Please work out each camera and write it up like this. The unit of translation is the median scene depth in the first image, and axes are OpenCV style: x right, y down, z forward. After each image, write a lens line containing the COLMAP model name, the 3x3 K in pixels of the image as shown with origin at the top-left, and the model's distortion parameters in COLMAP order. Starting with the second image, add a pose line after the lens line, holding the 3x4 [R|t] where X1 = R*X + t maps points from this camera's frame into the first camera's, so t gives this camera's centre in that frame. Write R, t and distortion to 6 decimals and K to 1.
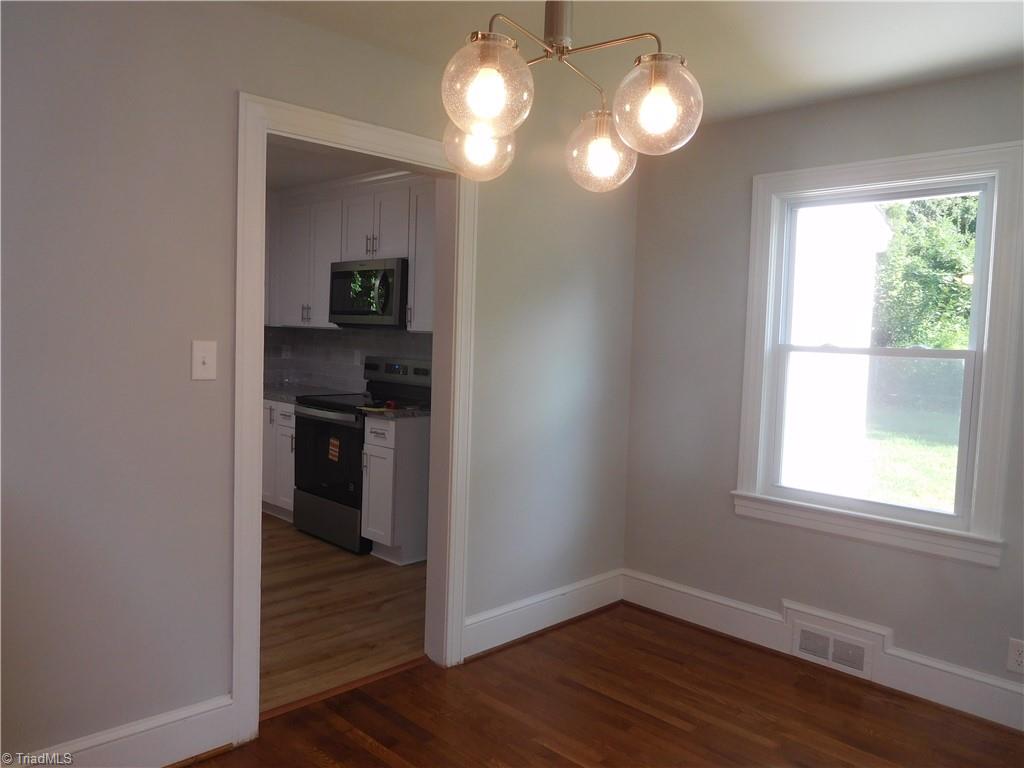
lens RADIAL K [[764.7, 0, 512.0], [0, 764.7, 384.0], [0, 0, 1]] dist [-0.035368, 0.031339]
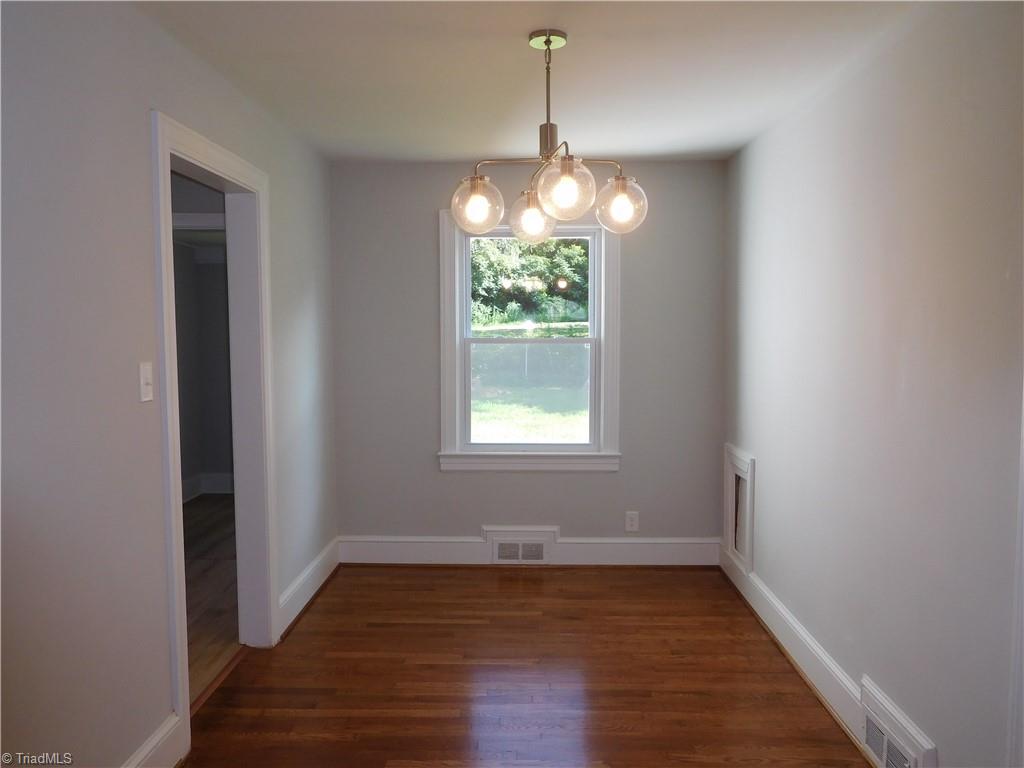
lens RADIAL K [[741.4, 0, 512.0], [0, 741.4, 384.0], [0, 0, 1]] dist [0.001316, 0.003337]
pose [[0.739616, -0.083503, 0.667829, -0.501528], [0.072004, 0.996396, 0.044842, -0.026325], [-0.669166, 0.014921, 0.742963, -0.024810]]
